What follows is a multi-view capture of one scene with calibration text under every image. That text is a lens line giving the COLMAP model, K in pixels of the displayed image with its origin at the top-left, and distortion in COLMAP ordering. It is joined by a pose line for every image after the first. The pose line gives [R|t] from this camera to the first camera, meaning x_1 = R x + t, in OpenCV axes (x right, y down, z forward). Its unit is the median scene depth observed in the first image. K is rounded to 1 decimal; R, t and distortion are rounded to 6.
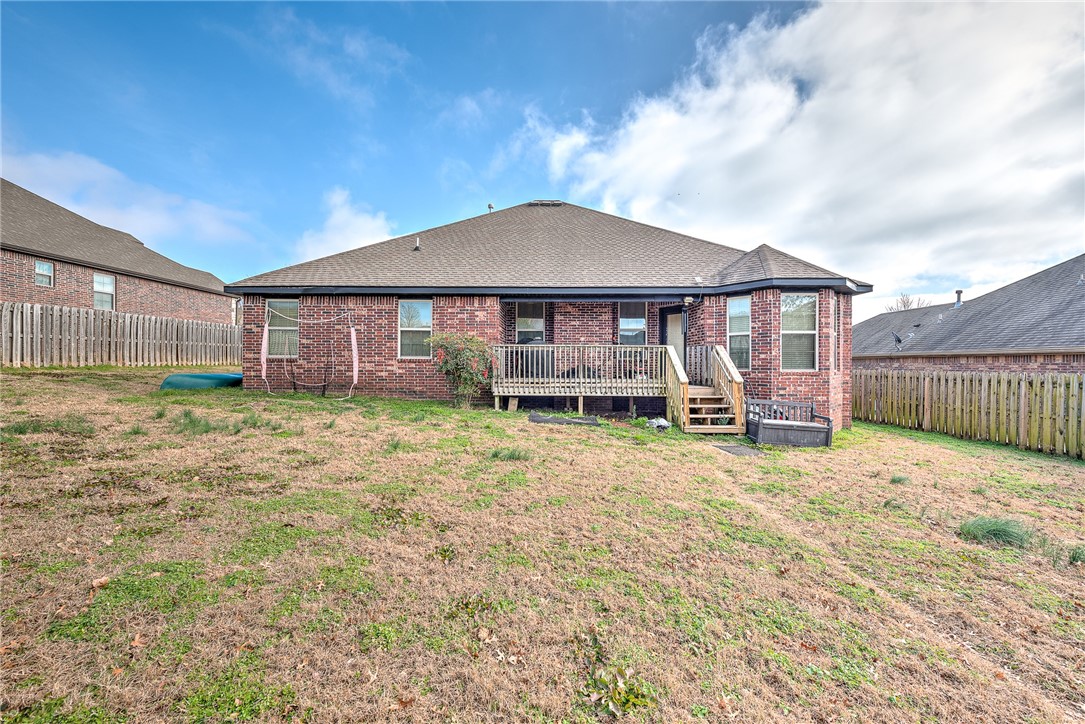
lens RADIAL K [[415.7, 0, 542.5], [0, 415.7, 362.0], [0, 0, 1]] dist [0.001351, -0.000029]
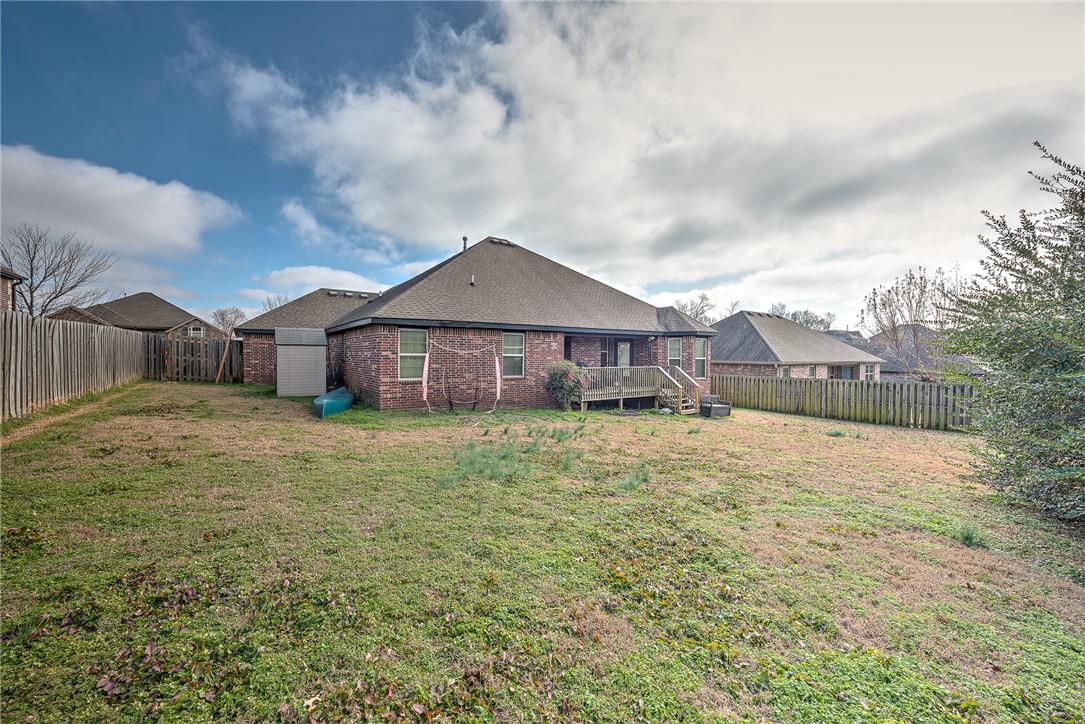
lens RADIAL K [[428.1, 0, 540.2], [0, 428.1, 361.8], [0, 0, 1]] dist [0.004316, -0.000488]
pose [[0.808765, -0.010673, 0.588036, -1.058670], [-0.002670, 0.999758, 0.021818, -0.089807], [-0.588126, -0.019215, 0.808541, -0.157285]]
